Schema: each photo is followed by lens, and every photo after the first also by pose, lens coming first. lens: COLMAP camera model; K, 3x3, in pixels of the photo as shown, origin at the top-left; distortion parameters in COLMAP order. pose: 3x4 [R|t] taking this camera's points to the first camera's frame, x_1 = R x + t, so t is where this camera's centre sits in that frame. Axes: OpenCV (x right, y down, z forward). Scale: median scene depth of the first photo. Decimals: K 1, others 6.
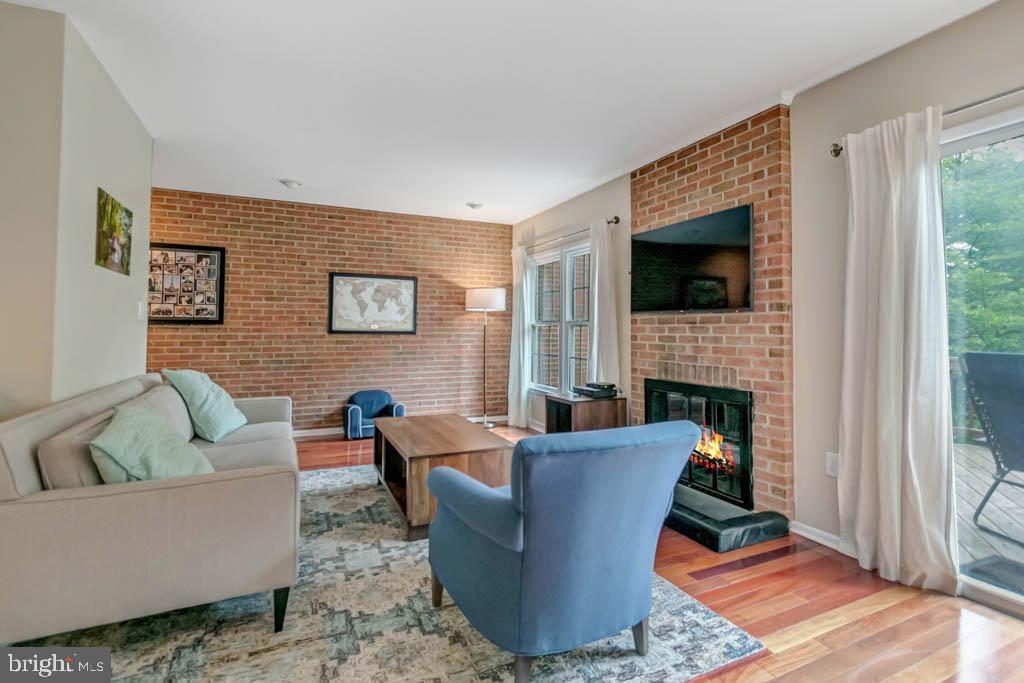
lens RADIAL K [[483.3, 0, 512.7], [0, 483.3, 318.8], [0, 0, 1]] dist [-0.000852, 0.000119]
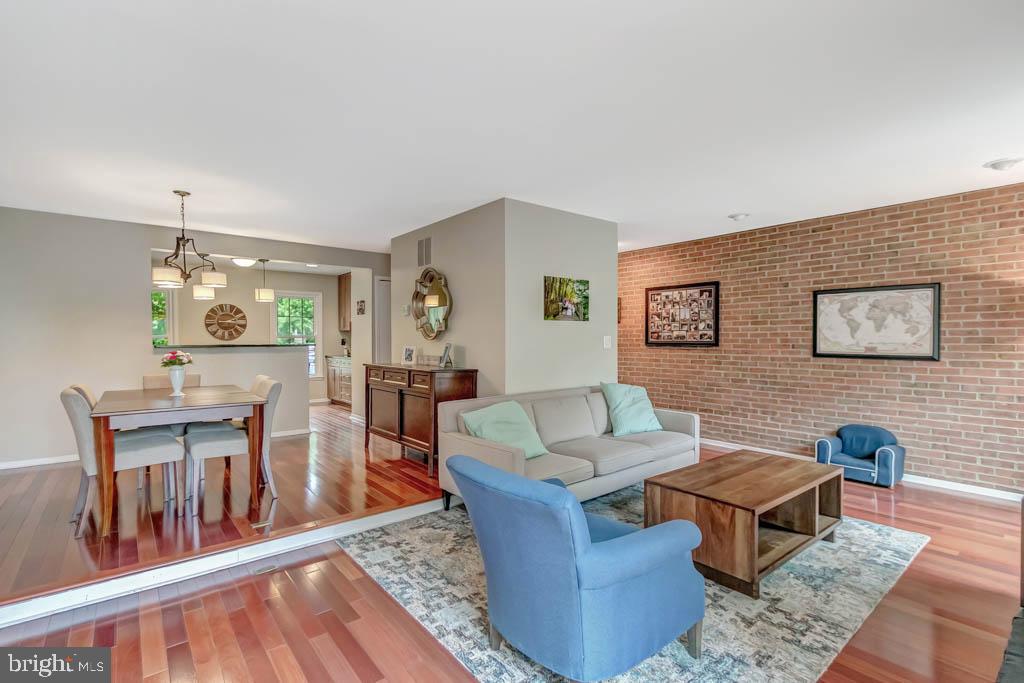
lens RADIAL K [[474.2, 0, 510.5], [0, 474.2, 345.8], [0, 0, 1]] dist [0.006248, 0.000008]
pose [[0.245289, 0.011229, -0.969385, 0.507436], [0.029765, 0.999374, 0.019108, -0.035551], [0.968993, -0.033541, 0.244802, 0.289676]]
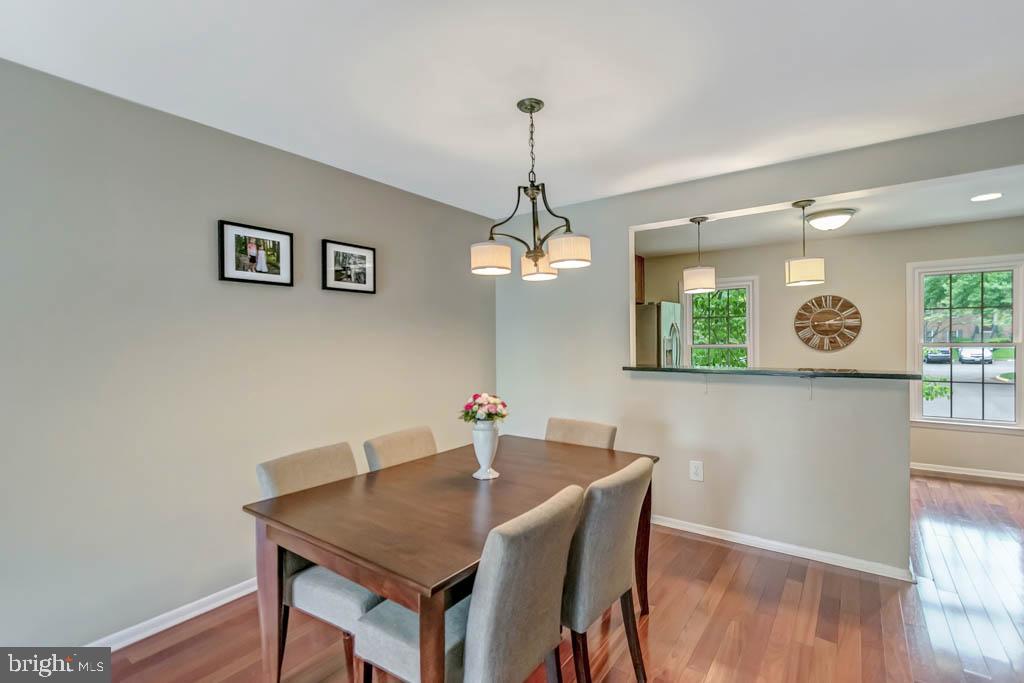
lens RADIAL K [[471.9, 0, 513.5], [0, 471.9, 344.6], [0, 0, 1]] dist [0.002384, 0.000109]
pose [[-0.874403, 0.009539, -0.485107, -0.358965], [0.020341, 0.999648, -0.017006, -0.070327], [0.484775, -0.024738, -0.874289, 0.343079]]
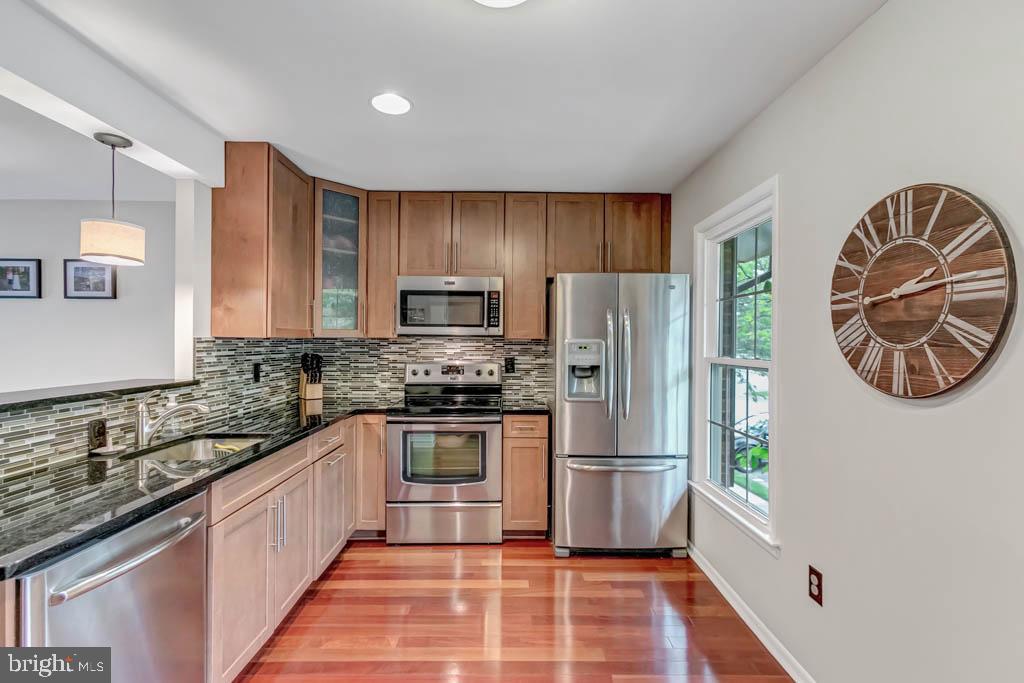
lens RADIAL K [[471.9, 0, 513.5], [0, 471.9, 344.6], [0, 0, 1]] dist [0.002384, 0.000109]
pose [[-0.912537, -0.012185, 0.408814, -1.655936], [-0.021687, 0.999591, -0.018615, -0.085922], [-0.408420, -0.025853, -0.912428, 0.047852]]
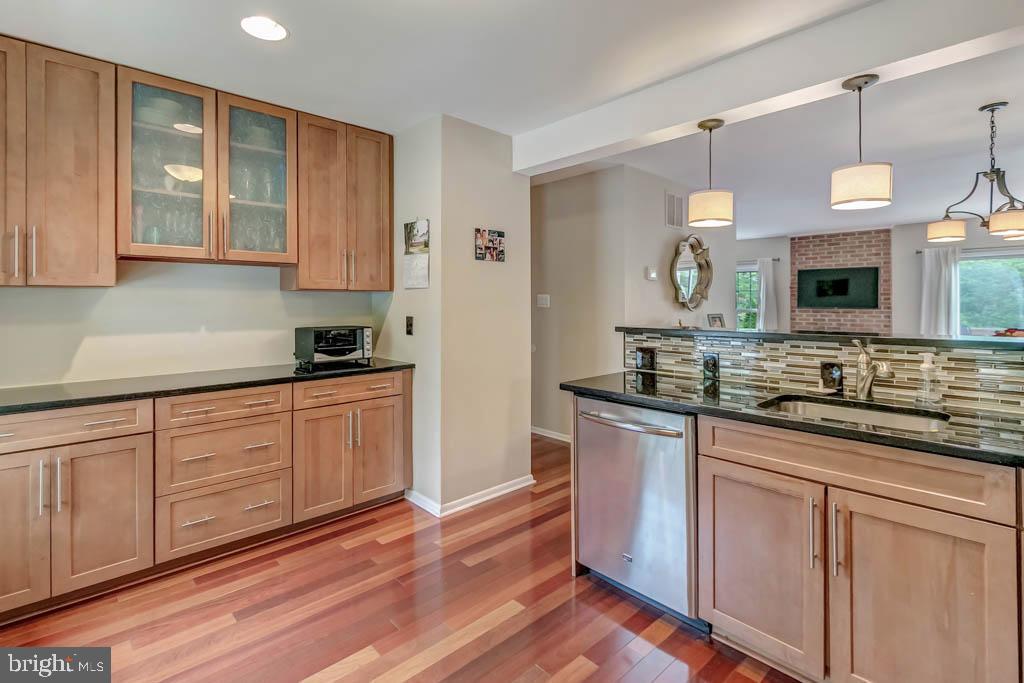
lens RADIAL K [[486.3, 0, 512.6], [0, 486.3, 300.1], [0, 0, 1]] dist [0.000195, -0.000456]
pose [[0.949963, -0.005363, 0.312316, -1.564178], [-0.001499, 0.999763, 0.021727, -0.086783], [-0.312359, -0.021108, 0.949730, -0.600811]]
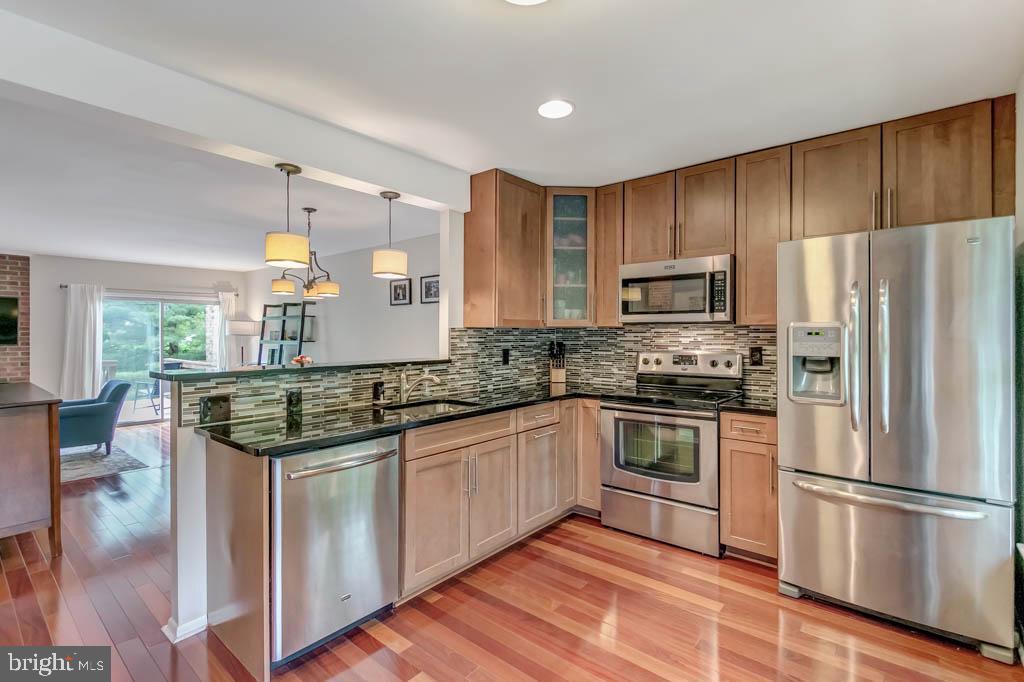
lens RADIAL K [[476.3, 0, 506.6], [0, 476.3, 334.1], [0, 0, 1]] dist [0.001461, -0.000045]
pose [[-0.421936, -0.003077, 0.906620, -1.819596], [-0.026441, 0.999611, -0.008913, -0.081651], [-0.906240, -0.027732, -0.421853, -0.086255]]
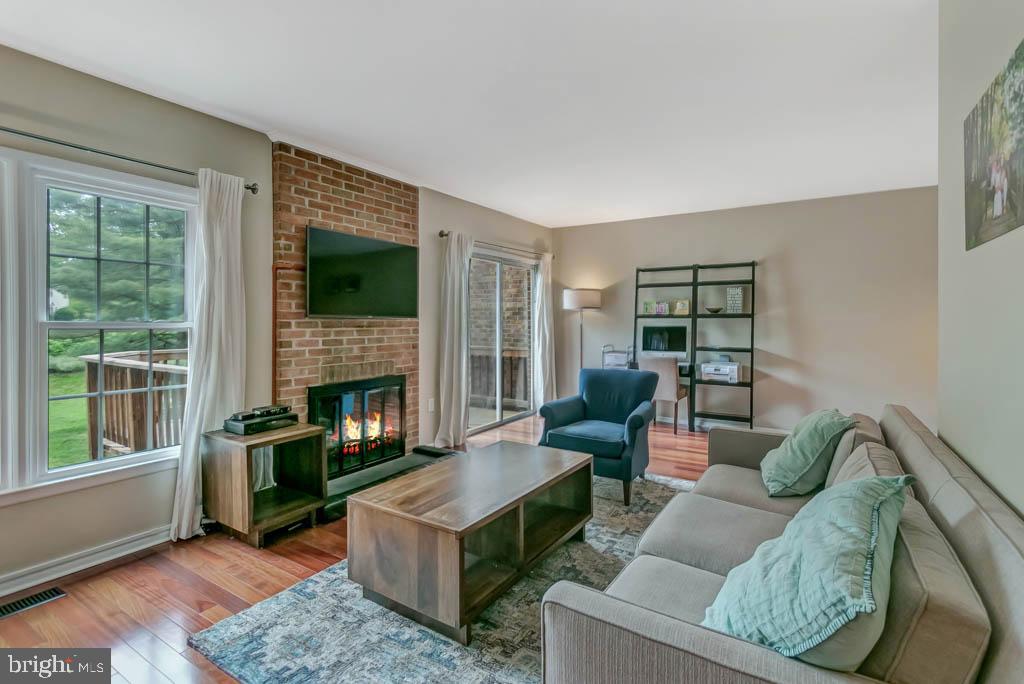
lens RADIAL K [[483.3, 0, 512.7], [0, 483.3, 319.3], [0, 0, 1]] dist [-0.000852, 0.000119]
pose [[-0.540079, -0.004213, 0.841604, -0.684920], [-0.023861, 0.999662, -0.010308, -0.004902], [-0.841276, -0.025648, -0.539997, 1.154362]]
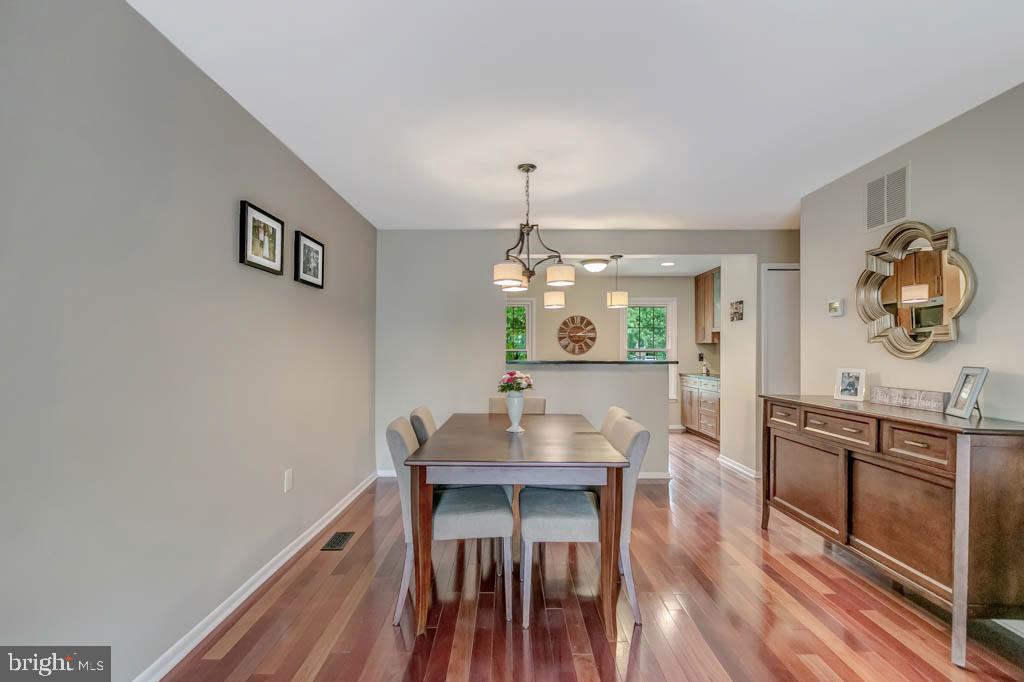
lens RADIAL K [[470.6, 0, 508.6], [0, 470.6, 352.5], [0, 0, 1]] dist [0.001090, 0.000111]
pose [[-0.425619, -0.002381, -0.904899, 0.068500], [0.020981, 0.999702, -0.012498, -0.046065], [0.904659, -0.024305, -0.425442, 0.167981]]
